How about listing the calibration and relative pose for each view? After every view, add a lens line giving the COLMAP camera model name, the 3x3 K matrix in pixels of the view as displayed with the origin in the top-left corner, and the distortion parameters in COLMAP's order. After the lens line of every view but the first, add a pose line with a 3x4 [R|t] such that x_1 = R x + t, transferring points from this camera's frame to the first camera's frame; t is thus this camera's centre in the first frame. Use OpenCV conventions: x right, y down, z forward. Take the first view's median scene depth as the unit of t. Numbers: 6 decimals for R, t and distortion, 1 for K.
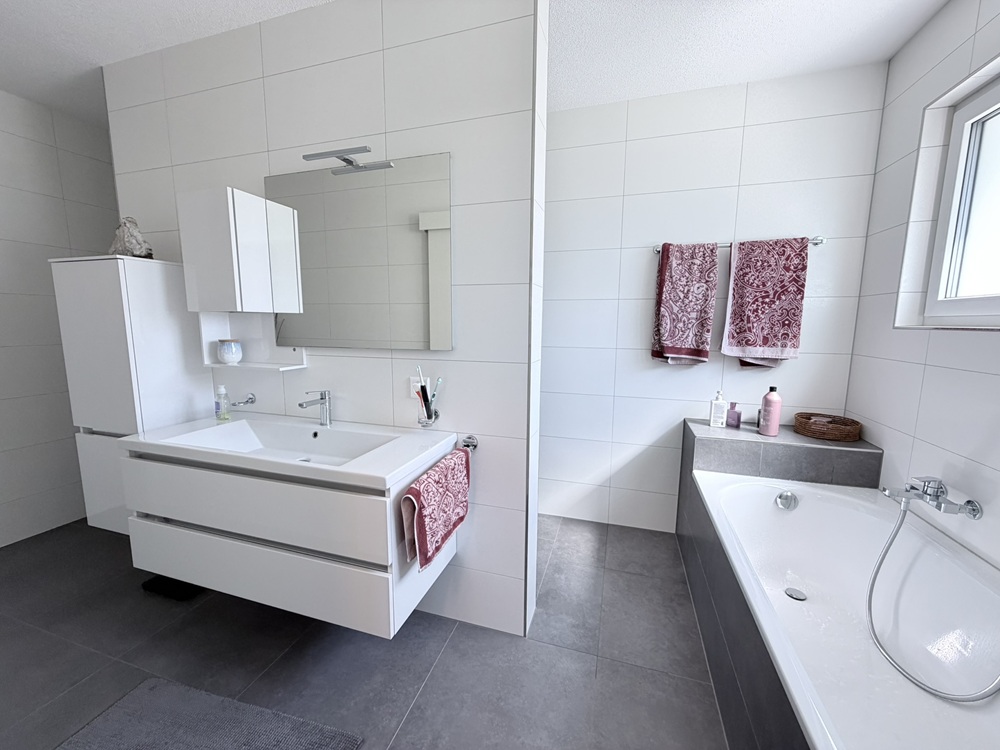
lens RADIAL K [[397.3, 0, 495.8], [0, 397.3, 376.1], [0, 0, 1]] dist [0.000365, 0.000004]
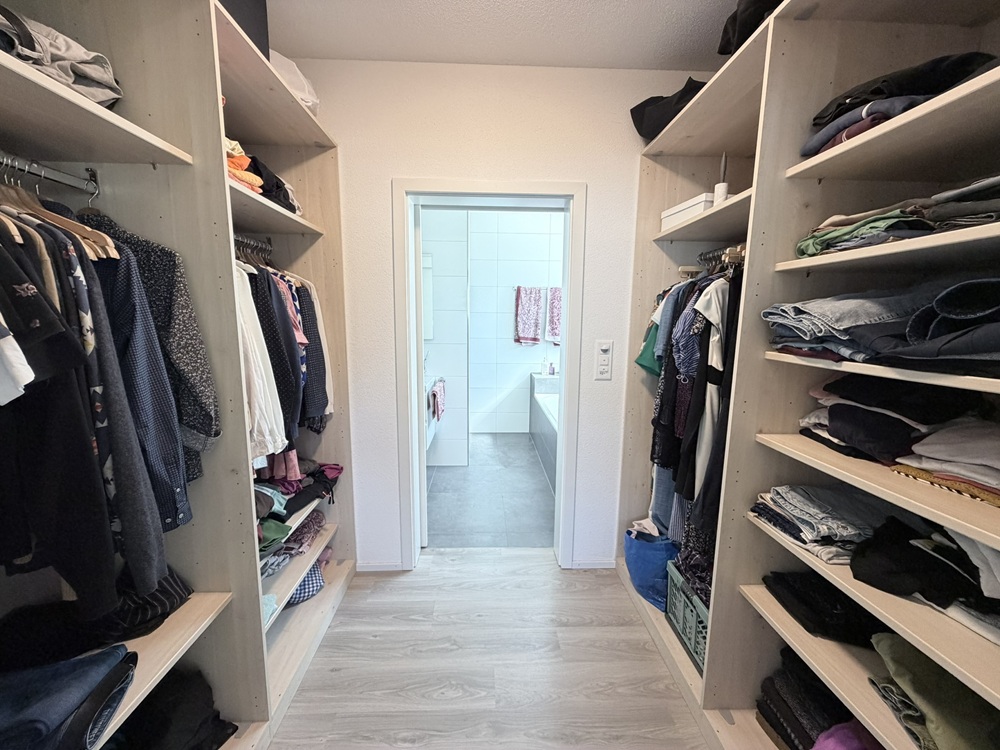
lens RADIAL K [[397.3, 0, 499.2], [0, 397.3, 375.8], [0, 0, 1]] dist [0.000365, 0.000004]
pose [[0.942690, -0.048791, 0.330083, -0.365285], [0.043115, 0.998770, 0.024501, 0.071398], [-0.330873, -0.008866, 0.943634, -0.905015]]
